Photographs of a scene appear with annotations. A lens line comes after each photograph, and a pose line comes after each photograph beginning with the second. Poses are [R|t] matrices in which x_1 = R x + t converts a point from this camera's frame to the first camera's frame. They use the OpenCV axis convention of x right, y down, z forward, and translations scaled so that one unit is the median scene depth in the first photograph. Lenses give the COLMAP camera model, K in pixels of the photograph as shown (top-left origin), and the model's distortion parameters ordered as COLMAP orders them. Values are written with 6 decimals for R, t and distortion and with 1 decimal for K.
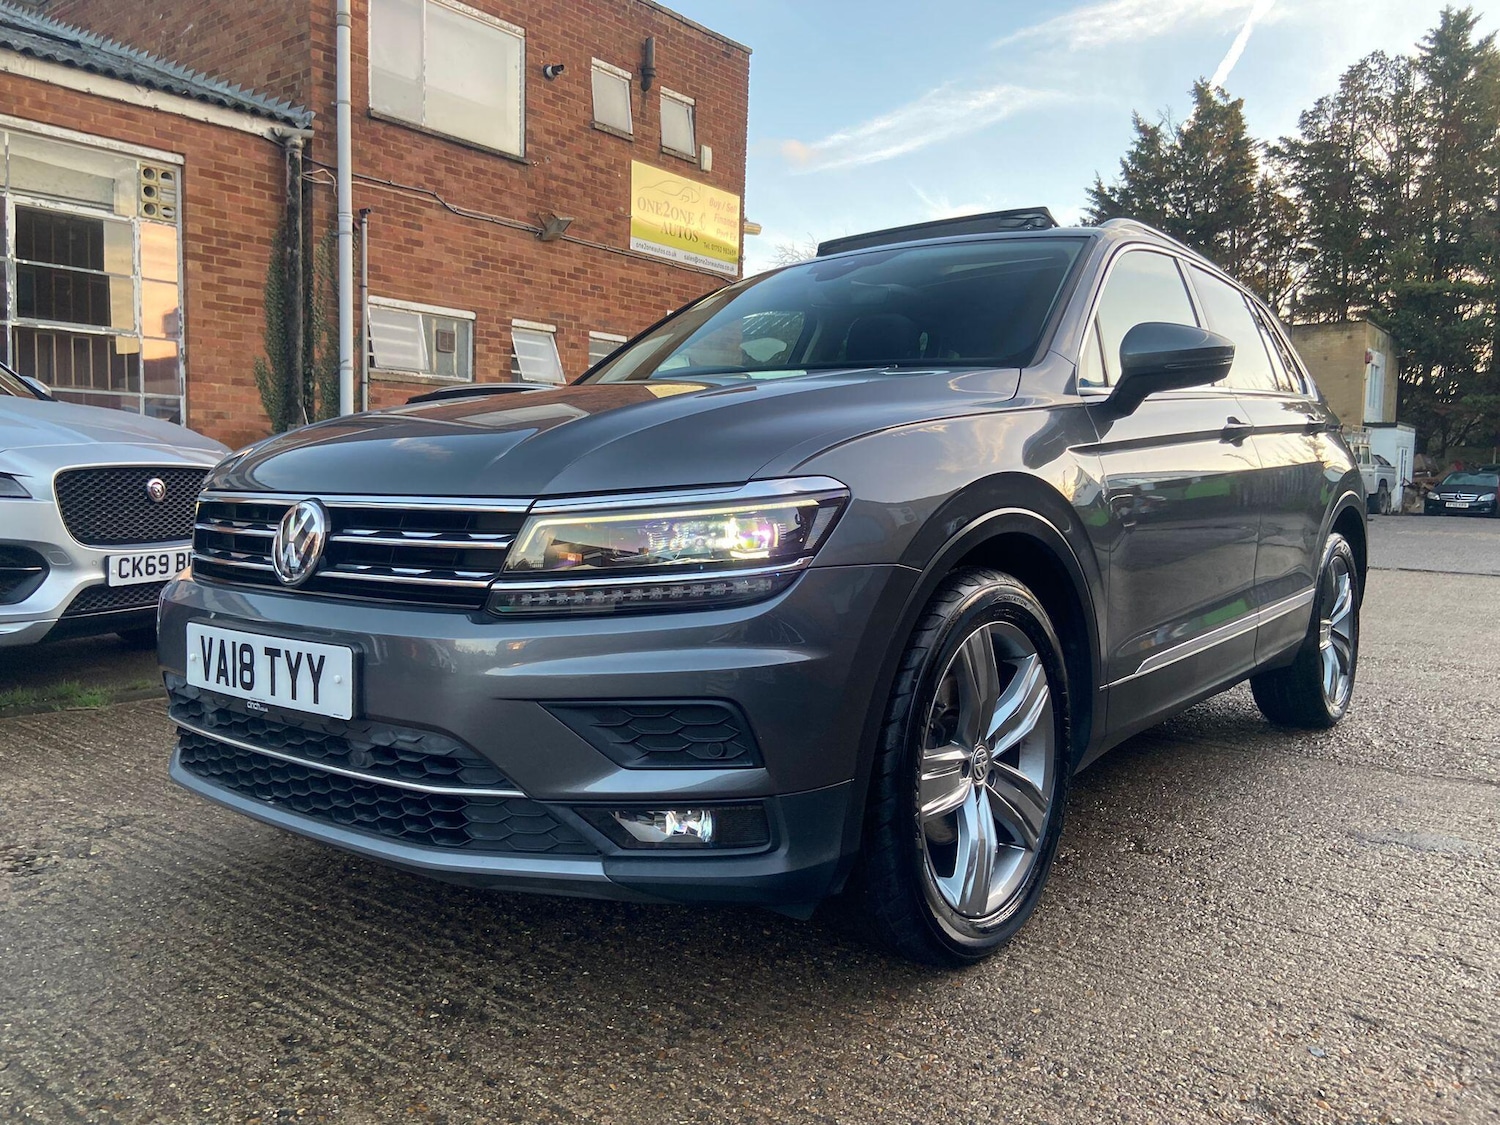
lens RADIAL K [[1115.6, 0, 747.9], [0, 1115.6, 558.5], [0, 0, 1]] dist [0.118131, -0.141100]
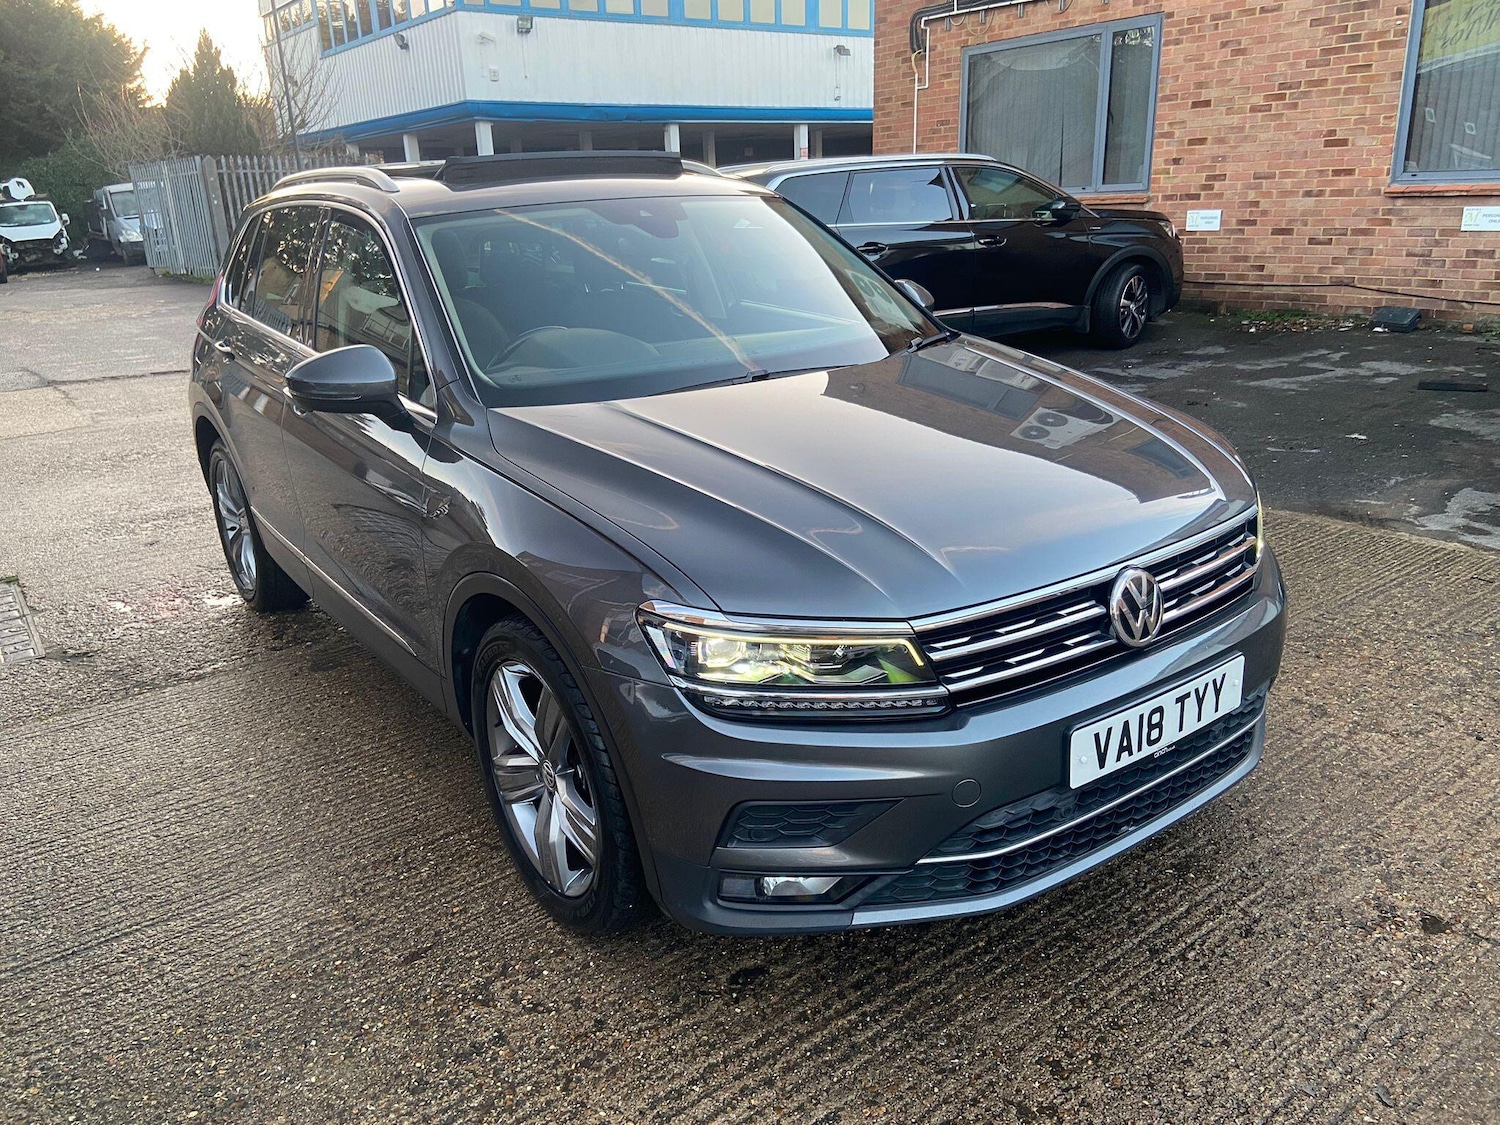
lens RADIAL K [[1101.8, 0, 725.3], [0, 1101.8, 577.4], [0, 0, 1]] dist [0.121816, -0.141462]
pose [[0.275715, -0.336729, 0.900330, -0.642704], [0.118503, 0.941397, 0.315798, -0.187629], [-0.953907, 0.019622, 0.299461, 0.461286]]
